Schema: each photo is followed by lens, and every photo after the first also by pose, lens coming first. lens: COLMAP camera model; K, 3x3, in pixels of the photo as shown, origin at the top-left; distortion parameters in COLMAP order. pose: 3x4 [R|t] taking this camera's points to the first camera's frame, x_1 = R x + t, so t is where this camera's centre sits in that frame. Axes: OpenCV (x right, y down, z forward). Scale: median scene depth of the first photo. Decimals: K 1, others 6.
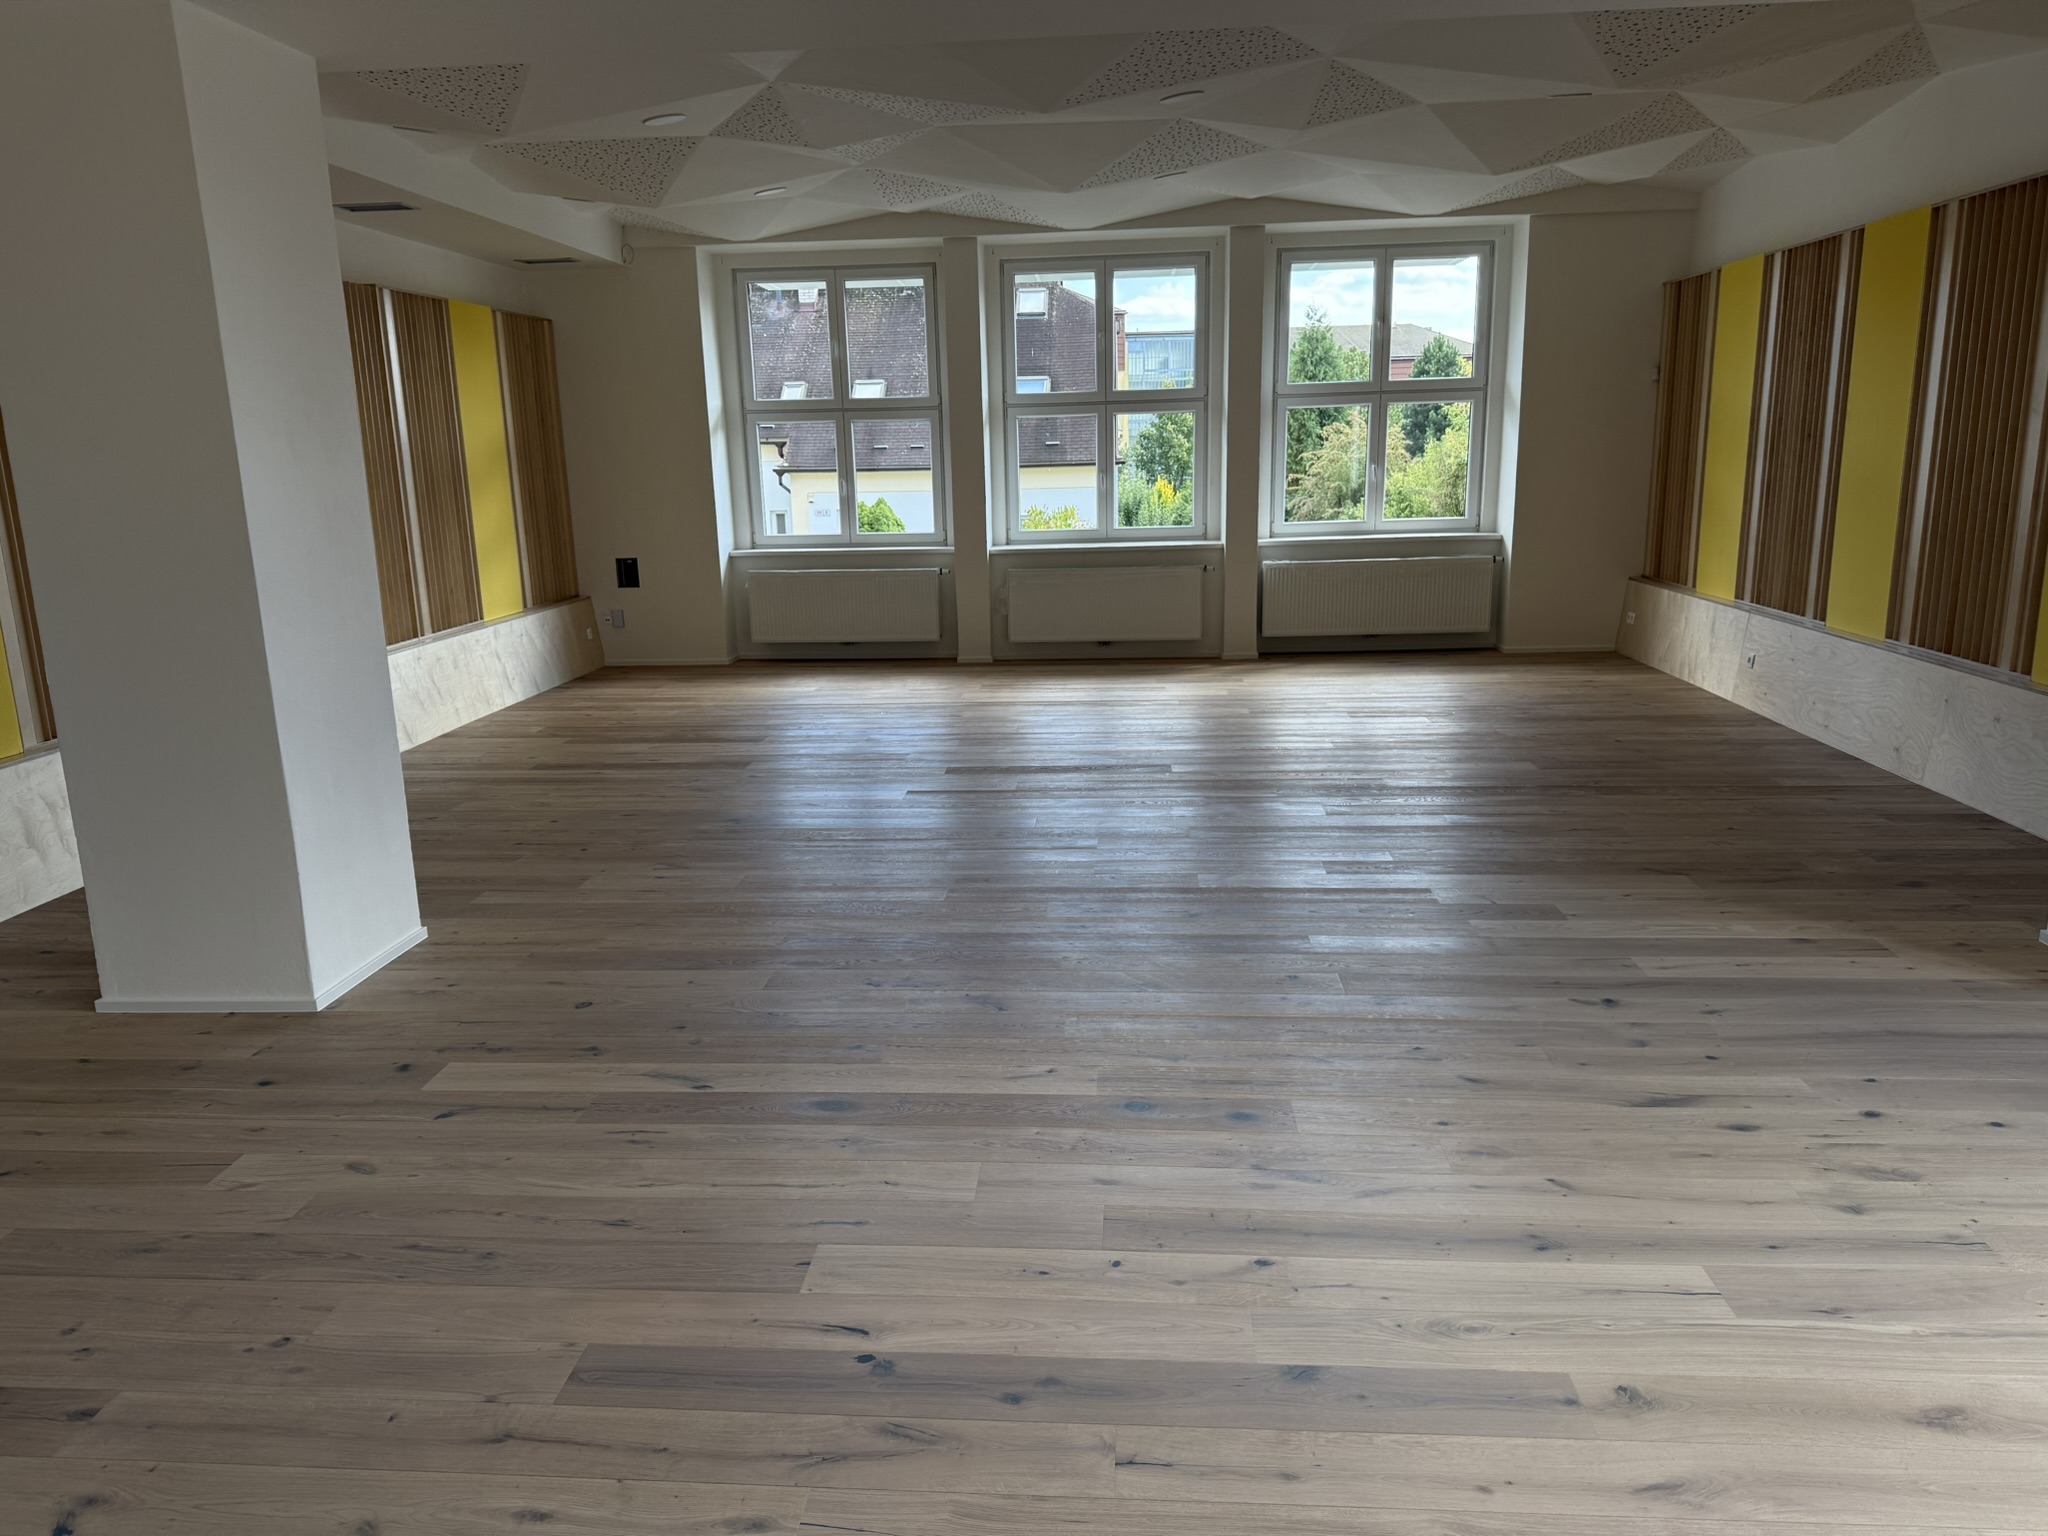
lens RADIAL K [[1461.8, 0, 1025.5], [0, 1461.8, 777.4], [0, 0, 1]] dist [0.139057, -0.232614]
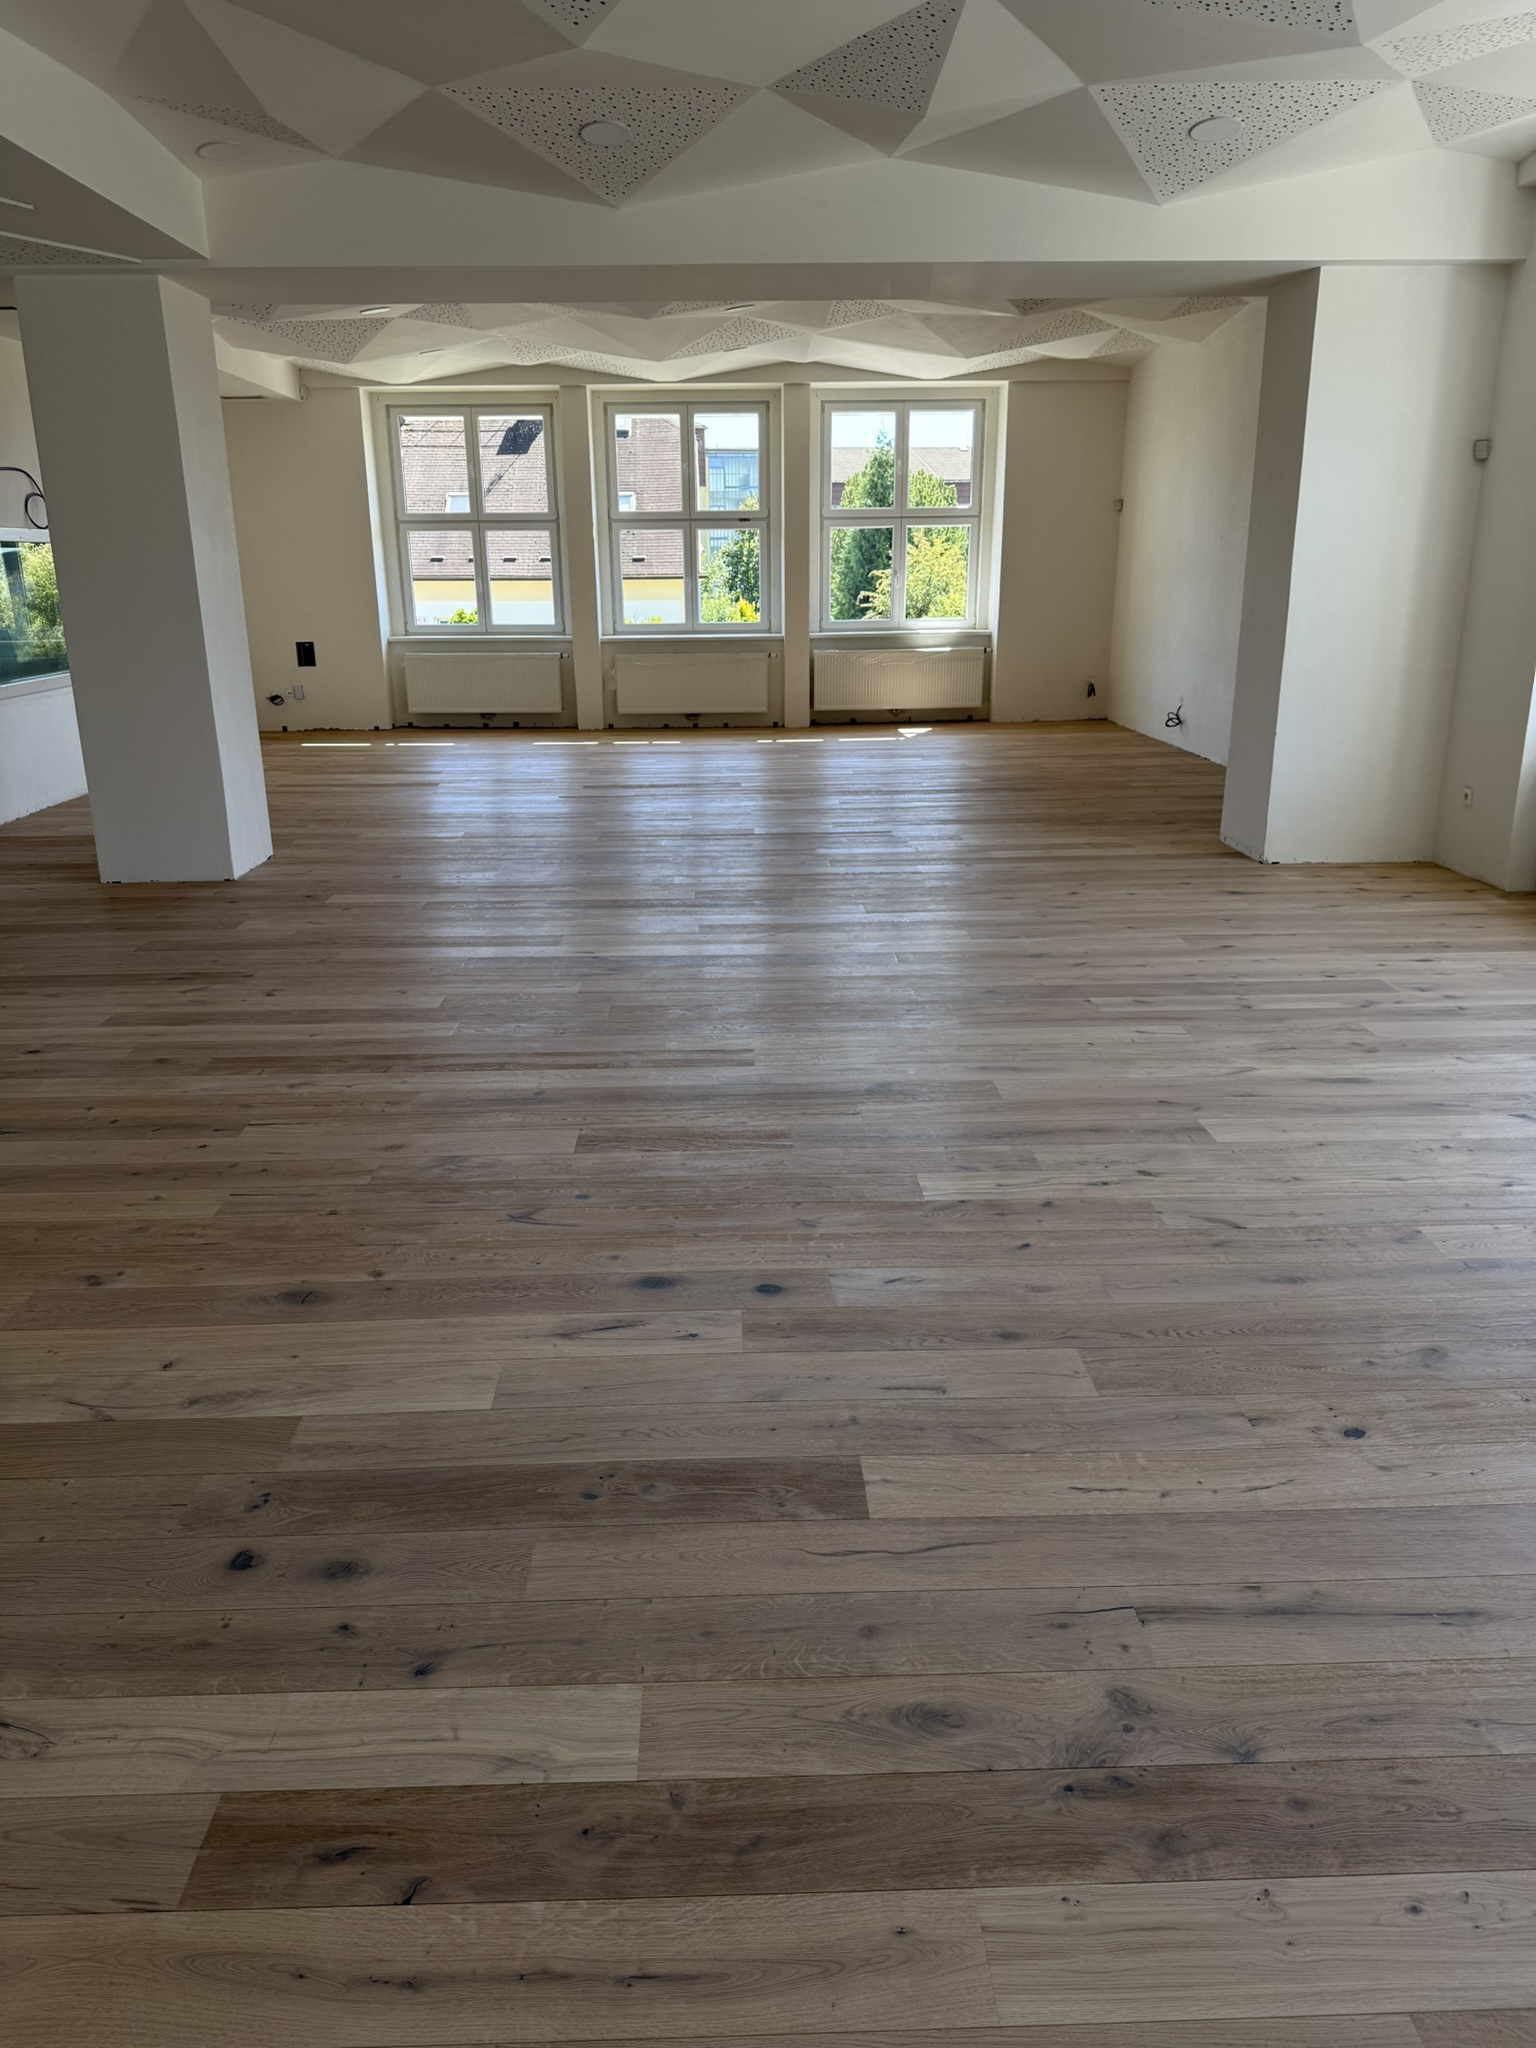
lens RADIAL K [[1467.8, 0, 762.8], [0, 1467.8, 1020.1], [0, 0, 1]] dist [0.103580, -0.137642]
pose [[0.994787, -0.017157, 0.100525, -0.019713], [0.009366, 0.996950, 0.077474, 0.078866], [-0.101548, -0.076128, 0.991914, -0.316870]]
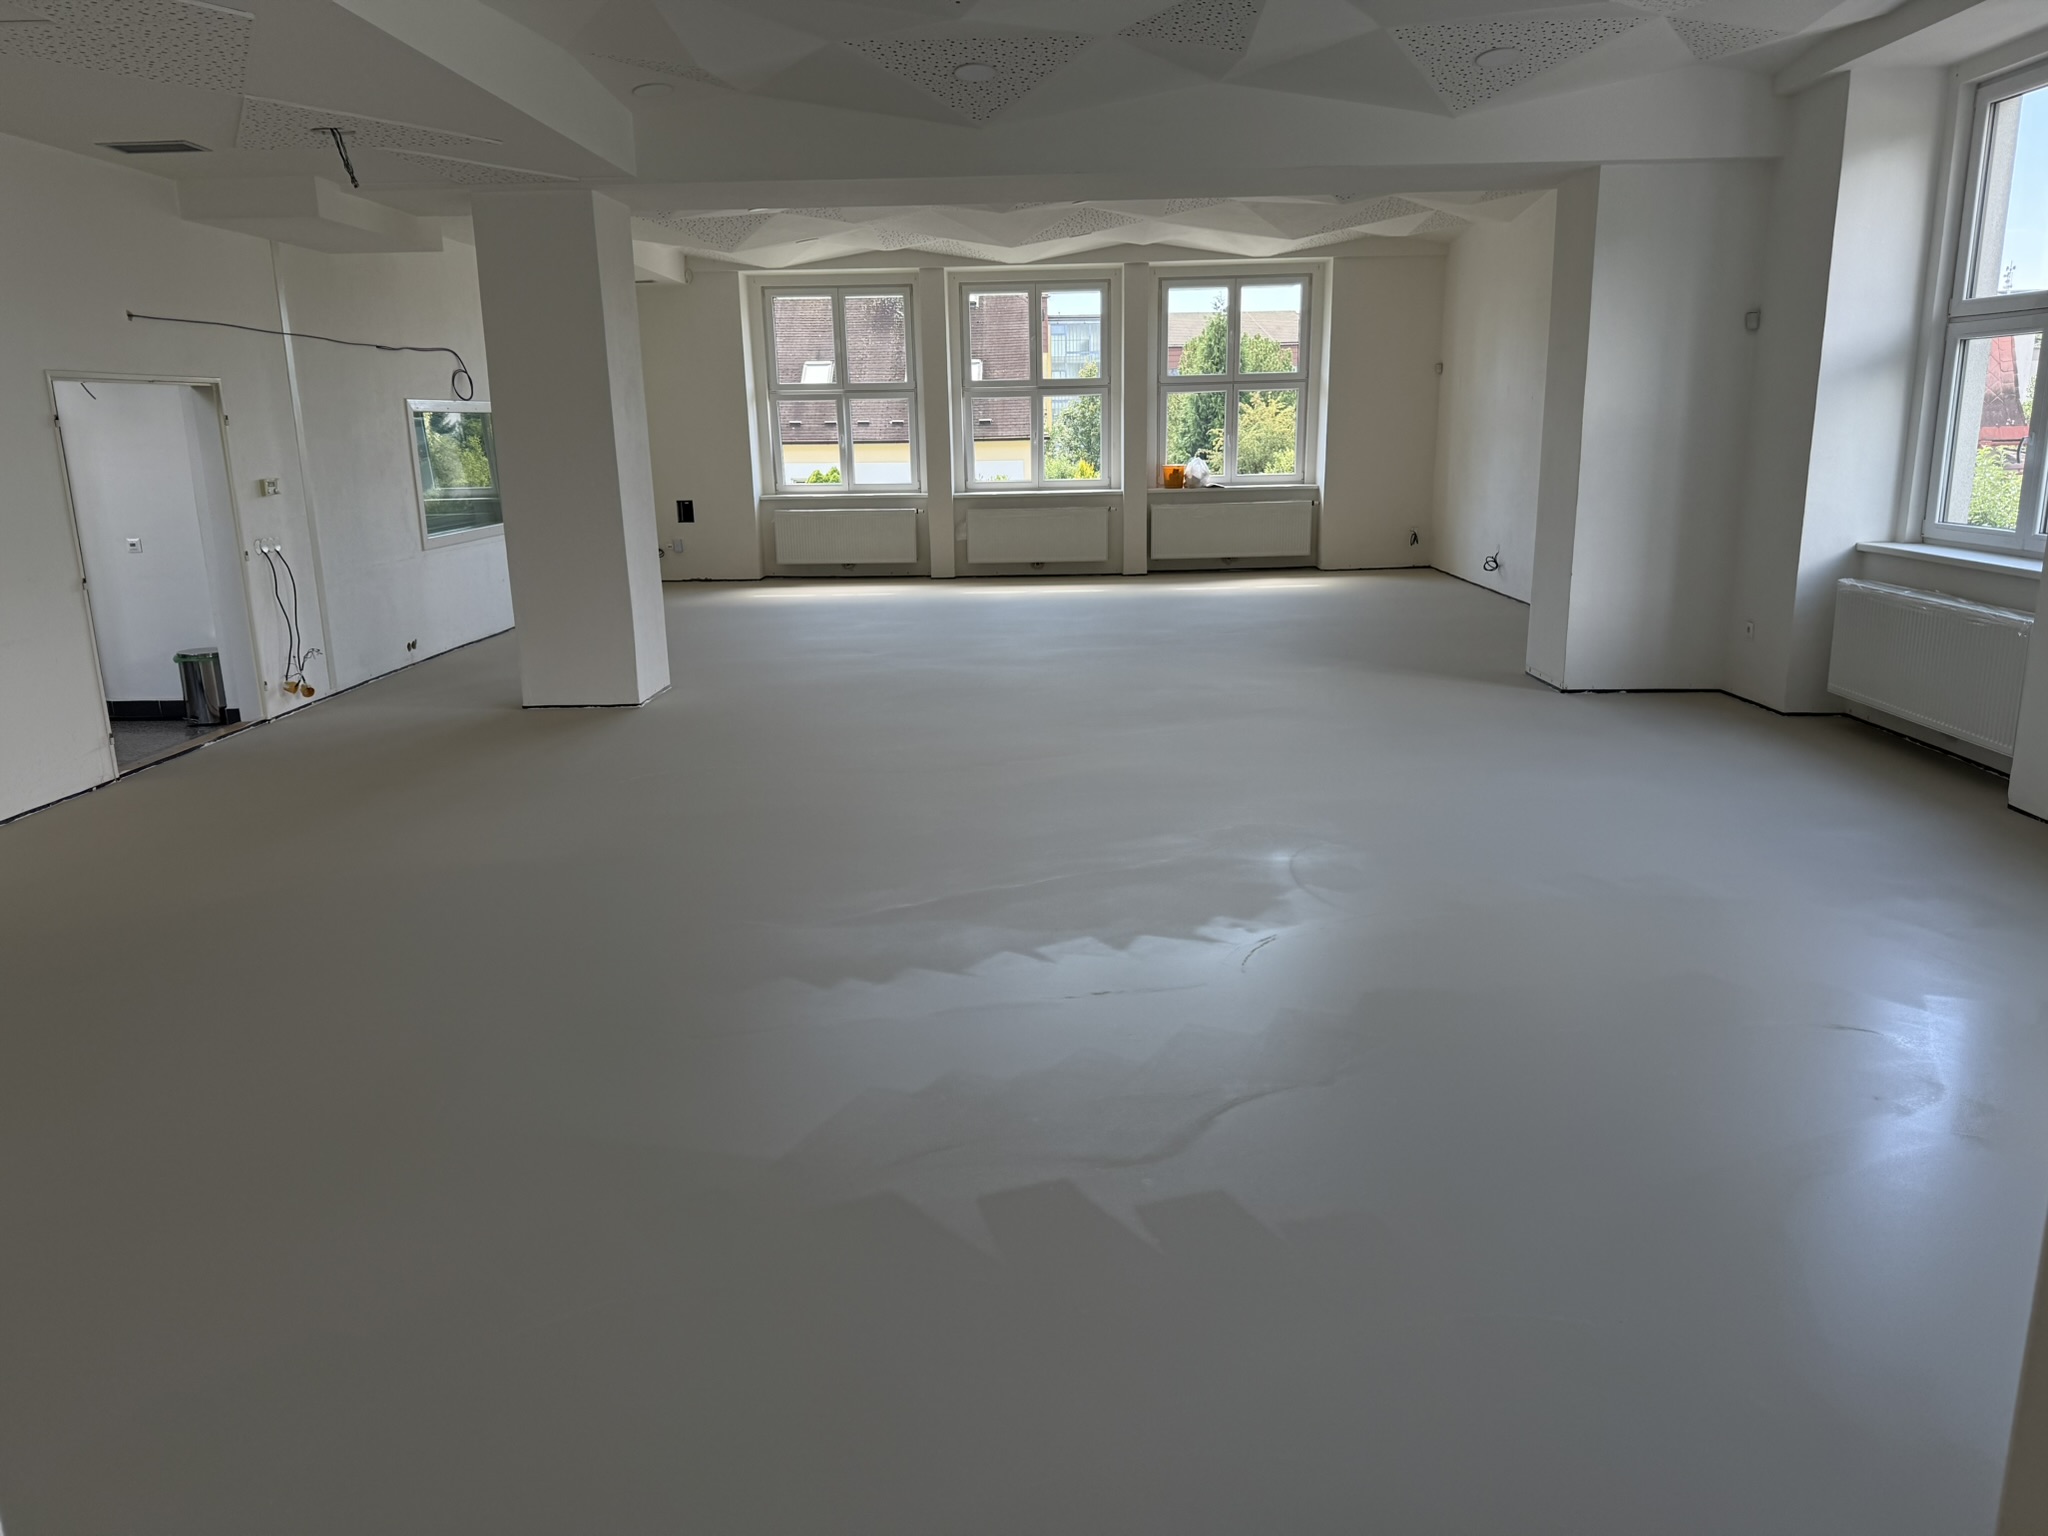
lens RADIAL K [[1461.8, 0, 1025.5], [0, 1461.8, 777.4], [0, 0, 1]] dist [0.139057, -0.232614]
pose [[0.998719, -0.006699, 0.050146, -0.028744], [0.006016, 0.999887, 0.013751, 0.093812], [-0.050232, -0.013432, 0.998647, -0.392835]]
